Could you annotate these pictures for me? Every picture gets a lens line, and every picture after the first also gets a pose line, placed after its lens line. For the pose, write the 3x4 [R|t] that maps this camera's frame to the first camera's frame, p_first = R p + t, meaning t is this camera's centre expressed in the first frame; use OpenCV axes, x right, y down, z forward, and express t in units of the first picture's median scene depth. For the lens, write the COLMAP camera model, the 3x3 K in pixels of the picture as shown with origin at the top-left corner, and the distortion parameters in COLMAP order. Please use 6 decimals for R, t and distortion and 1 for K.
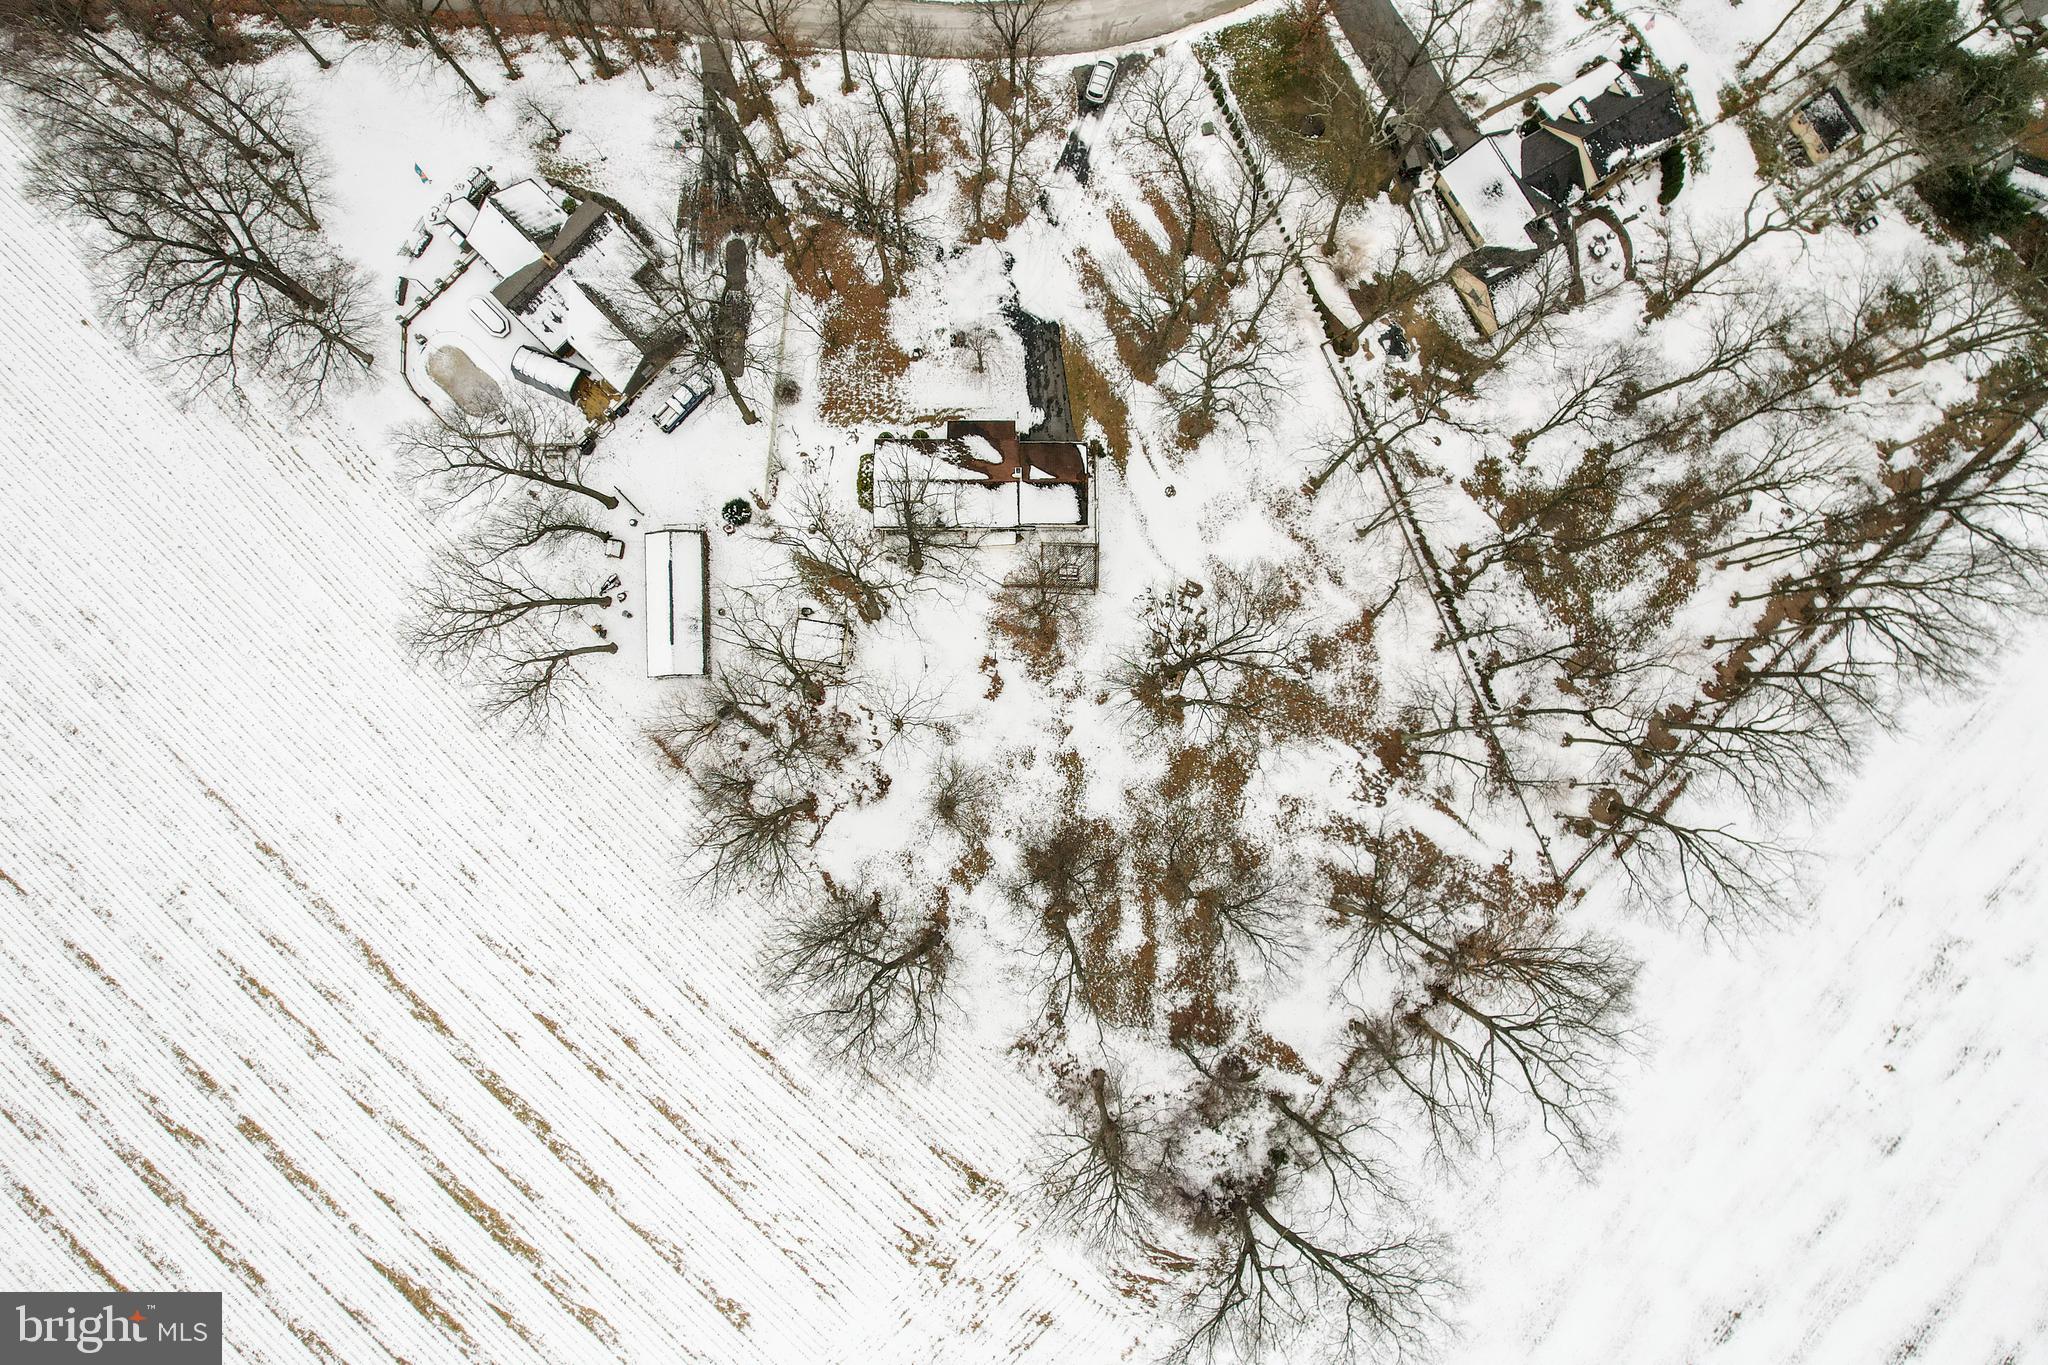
lens RADIAL K [[1354.6, 0, 1024.0], [0, 1354.6, 682.5], [0, 0, 1]] dist [-0.079621, 0.072852]
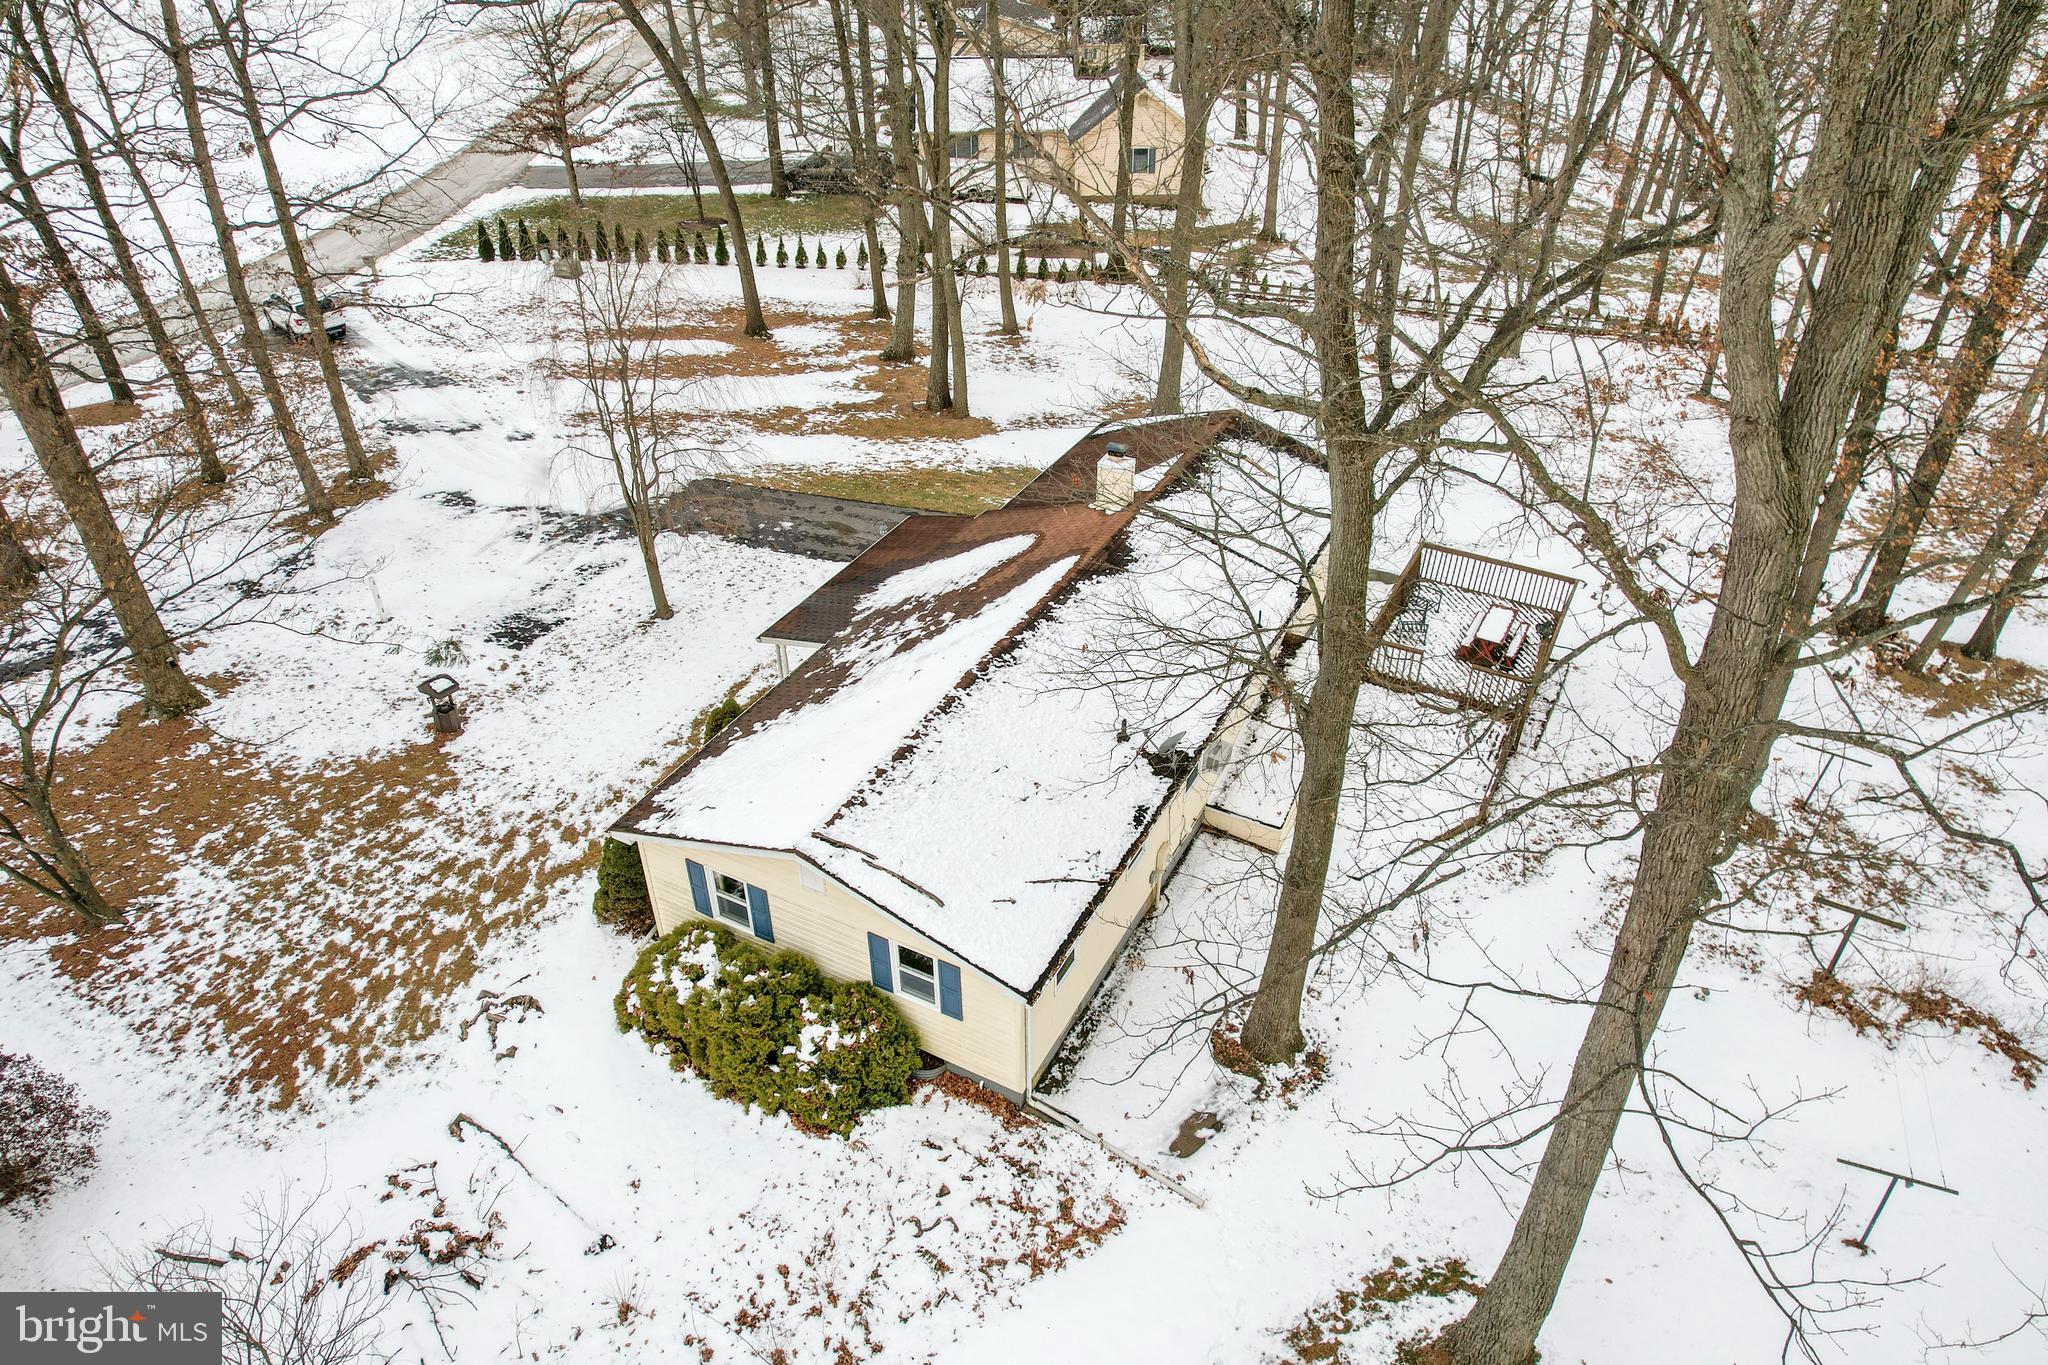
lens RADIAL K [[1354.6, 0, 1024.0], [0, 1354.6, 682.5], [0, 0, 1]] dist [-0.079621, 0.072852]
pose [[0.468822, -0.503181, 0.725958, -0.201388], [0.880480, 0.331754, -0.338665, -0.068949], [-0.070429, 0.797965, 0.598575, 0.833100]]
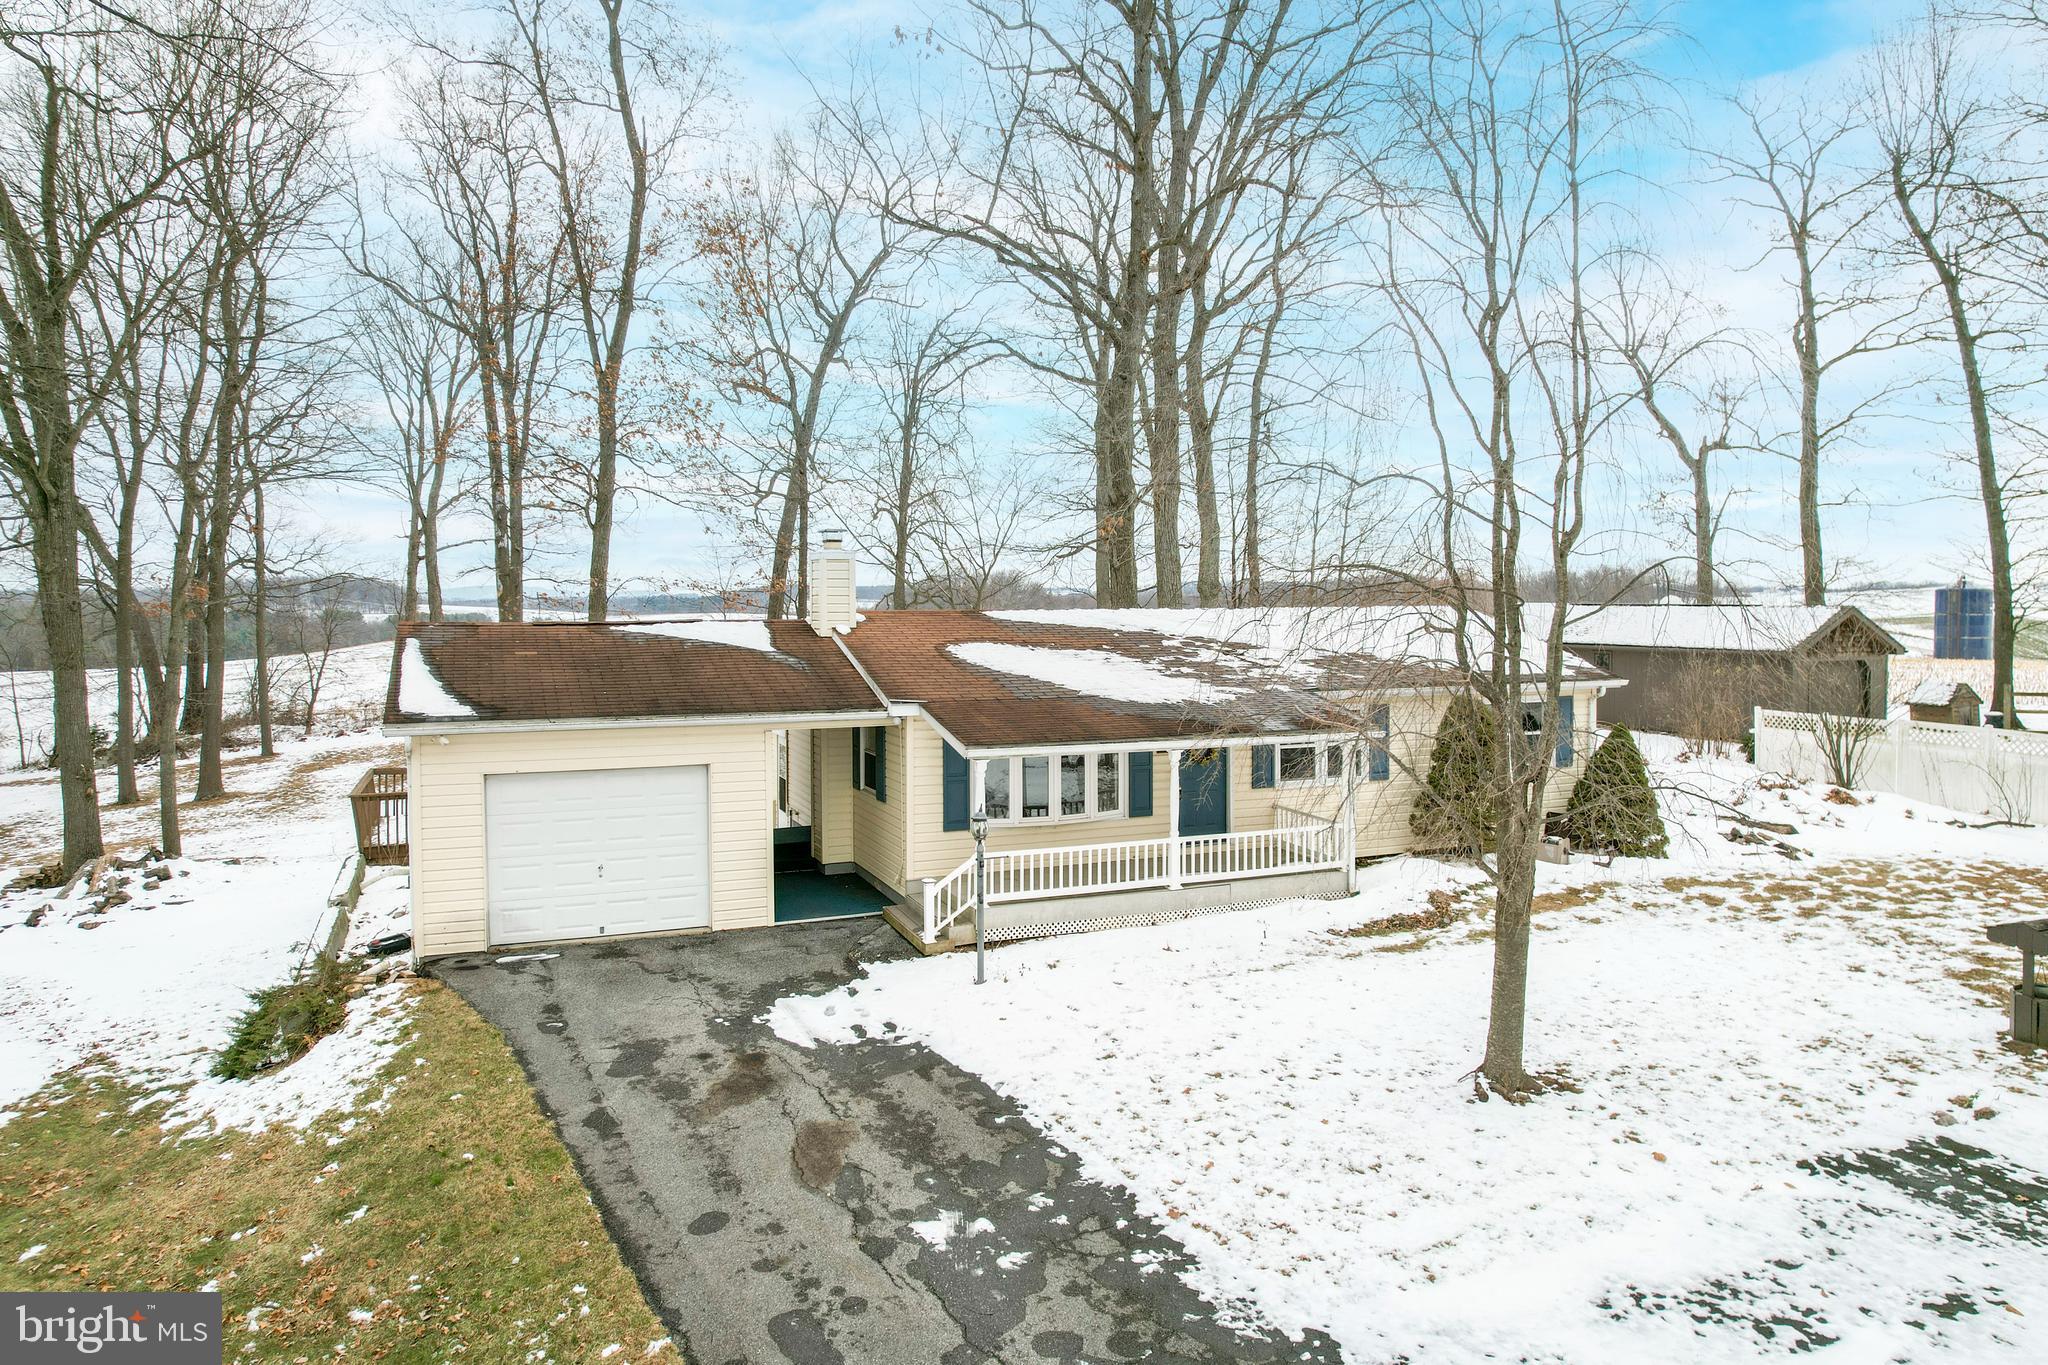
lens RADIAL K [[1337.0, 0, 1033.1], [0, 1337.0, 619.0], [0, 0, 1]] dist [-0.080738, 0.065144]
pose [[-0.919756, 0.006106, -0.392444, 0.037695], [-0.391259, 0.064908, 0.917989, -0.306499], [0.031078, 0.997873, -0.057310, 0.960275]]
